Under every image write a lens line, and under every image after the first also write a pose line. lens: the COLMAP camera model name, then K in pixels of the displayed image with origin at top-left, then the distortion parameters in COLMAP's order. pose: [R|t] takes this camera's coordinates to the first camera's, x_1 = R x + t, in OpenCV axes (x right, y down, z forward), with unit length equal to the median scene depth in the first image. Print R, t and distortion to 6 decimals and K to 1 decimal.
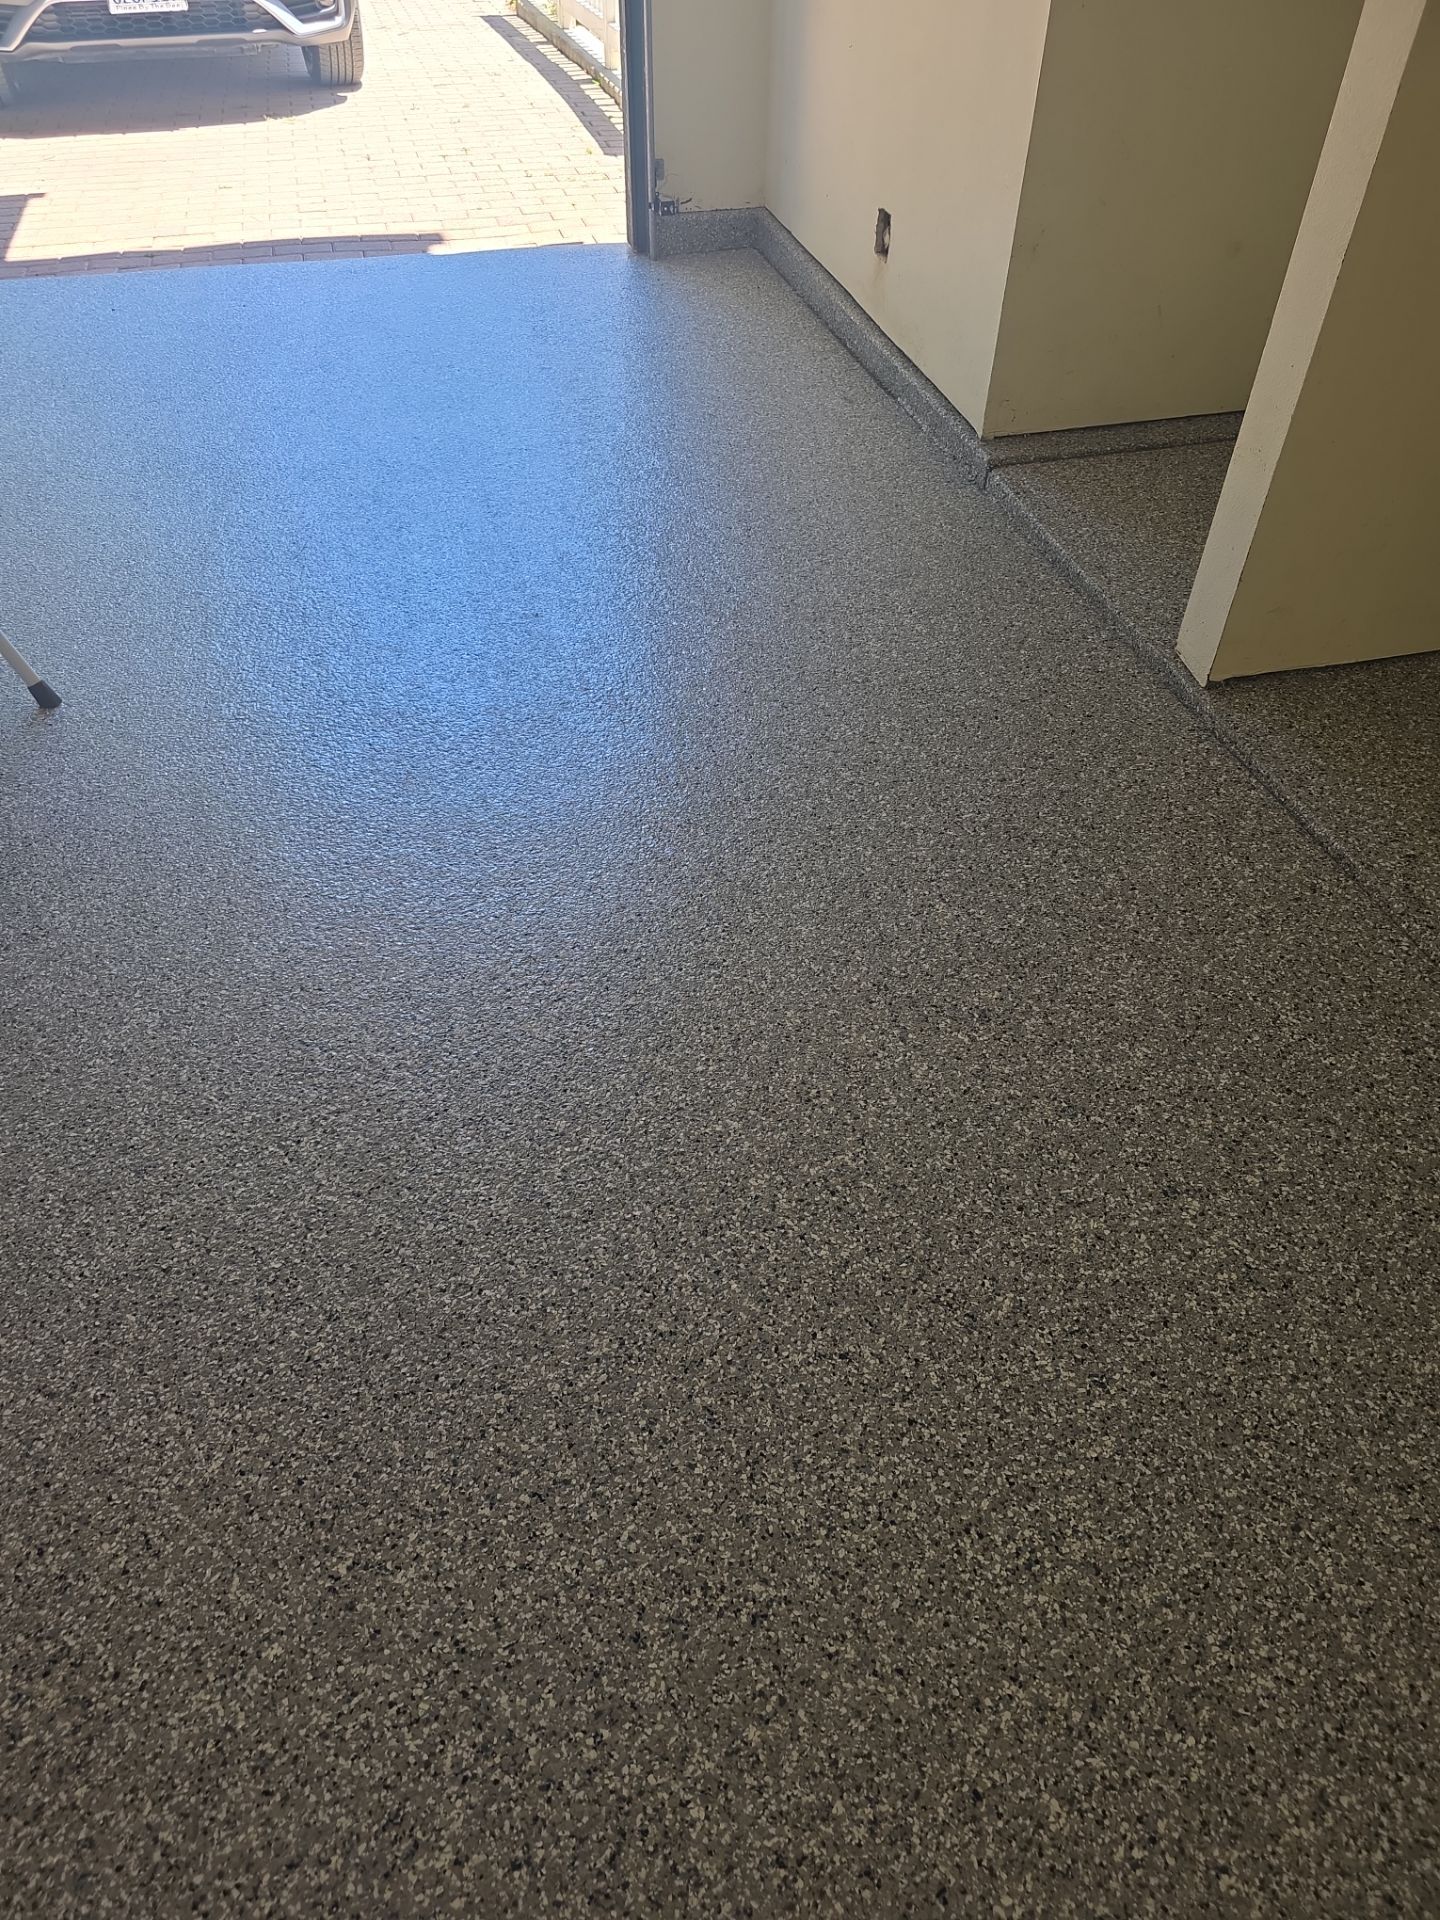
lens RADIAL K [[1292.8, 0, 691.6], [0, 1292.8, 994.3], [0, 0, 1]] dist [0.048843, -0.041322]
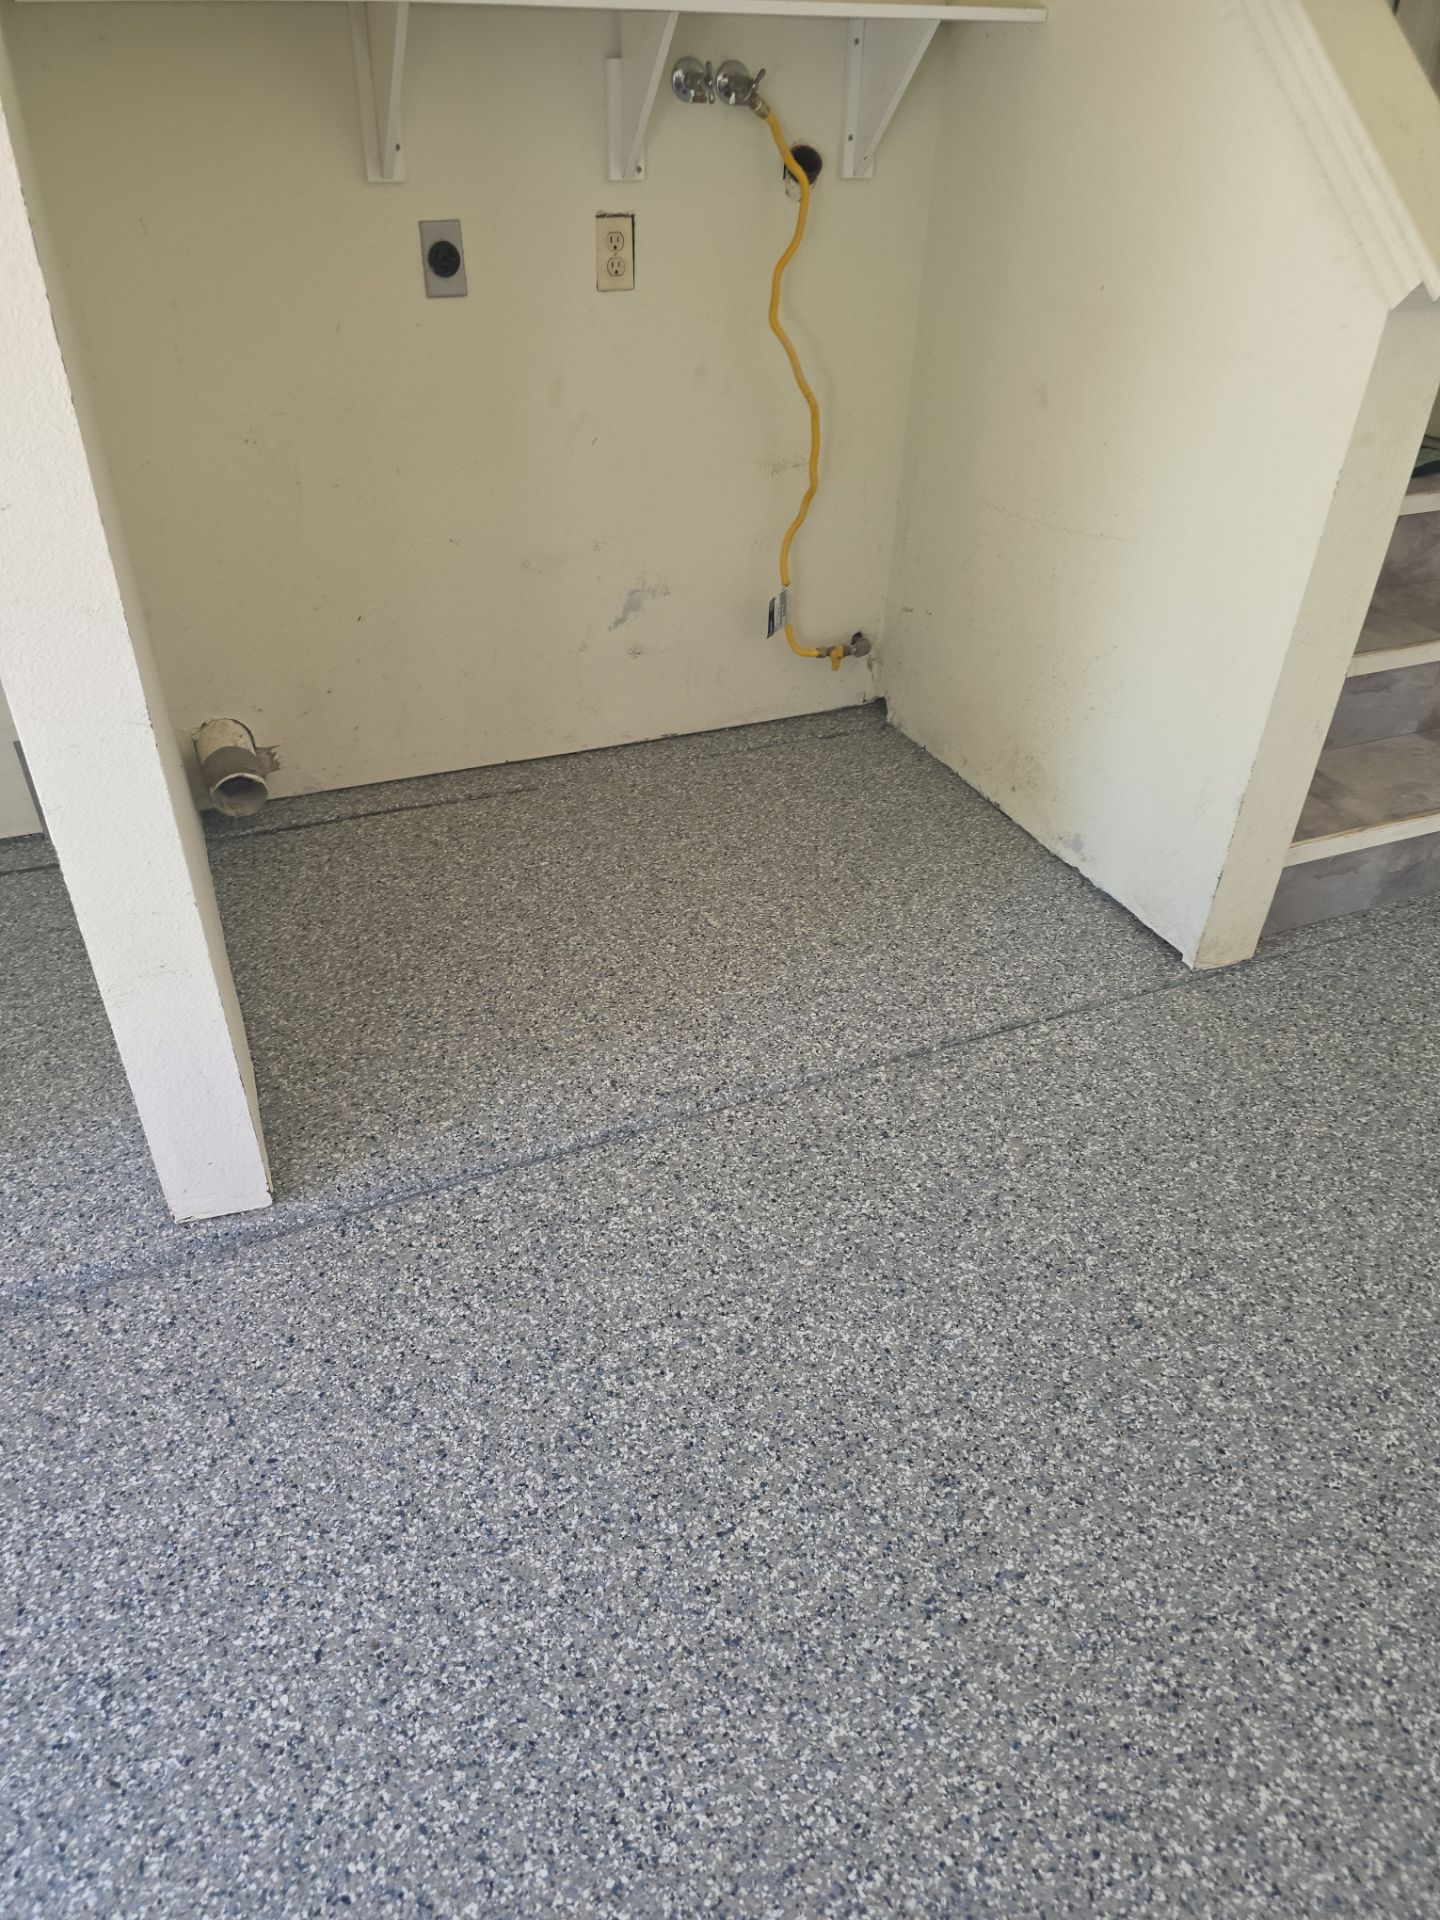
lens RADIAL K [[1292.8, 0, 691.6], [0, 1292.8, 994.3], [0, 0, 1]] dist [0.048843, -0.041322]
pose [[-0.156446, -0.590788, 0.791514, -0.217843], [0.688720, 0.509156, 0.516164, -0.680759], [-0.707947, 0.625883, 0.327232, 0.670666]]
